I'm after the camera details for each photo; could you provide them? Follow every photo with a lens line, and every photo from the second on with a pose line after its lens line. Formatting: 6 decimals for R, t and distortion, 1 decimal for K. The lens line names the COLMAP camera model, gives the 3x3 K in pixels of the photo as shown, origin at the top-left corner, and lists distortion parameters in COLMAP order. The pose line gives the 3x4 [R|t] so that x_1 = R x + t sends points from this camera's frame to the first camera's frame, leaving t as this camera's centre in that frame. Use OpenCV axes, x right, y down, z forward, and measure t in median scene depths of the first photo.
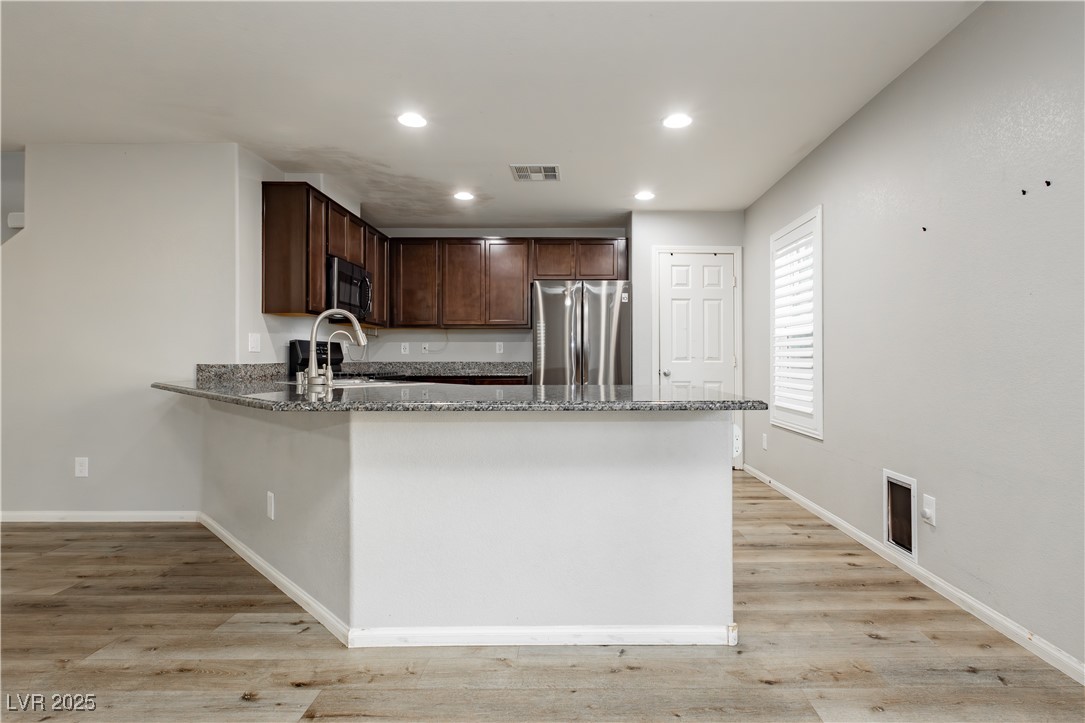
lens RADIAL K [[567.3, 0, 581.1], [0, 567.3, 355.2], [0, 0, 1]] dist [0.005304, 0.000579]
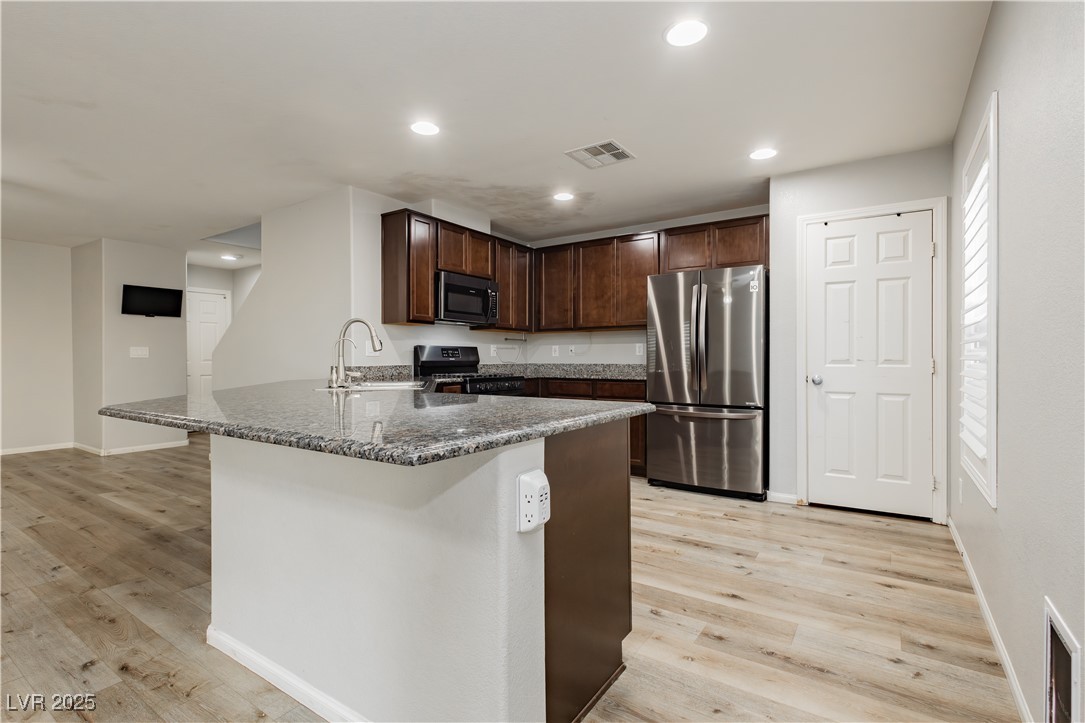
lens RADIAL K [[508.6, 0, 547.4], [0, 508.6, 358.5], [0, 0, 1]] dist [0.003222, 0.000249]
pose [[0.819443, -0.000677, -0.573161, 0.315501], [0.004609, 0.999975, 0.005409, -0.004285], [0.573143, -0.007074, 0.819425, 0.294209]]
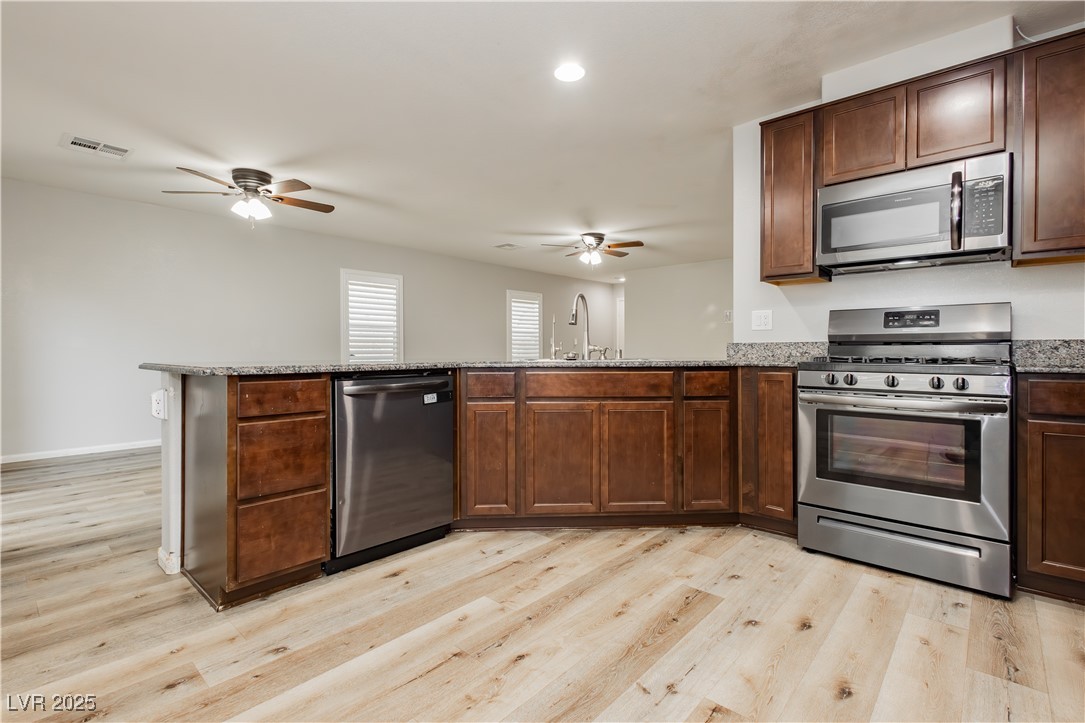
lens RADIAL K [[508.6, 0, 547.4], [0, 508.6, 358.5], [0, 0, 1]] dist [0.003222, 0.000249]
pose [[-0.683415, 0.020318, -0.729747, 0.252944], [0.008365, 0.999765, 0.020002, 0.020002], [0.729982, 0.007565, -0.683425, 1.213189]]
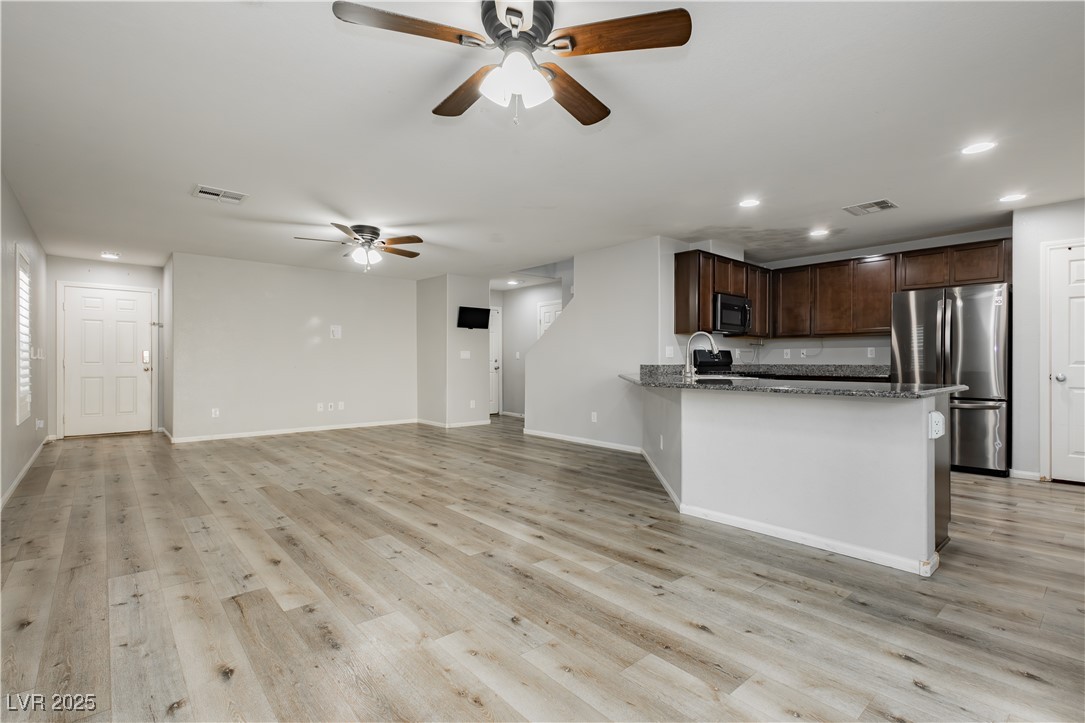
lens RADIAL K [[518.6, 0, 551.9], [0, 518.6, 361.1], [0, 0, 1]] dist [-0.000895, -0.000707]
pose [[0.659714, 0.001410, -0.751515, 0.304794], [0.002523, 0.999988, 0.004091, -0.002219], [0.751513, -0.004595, 0.659703, -0.234003]]
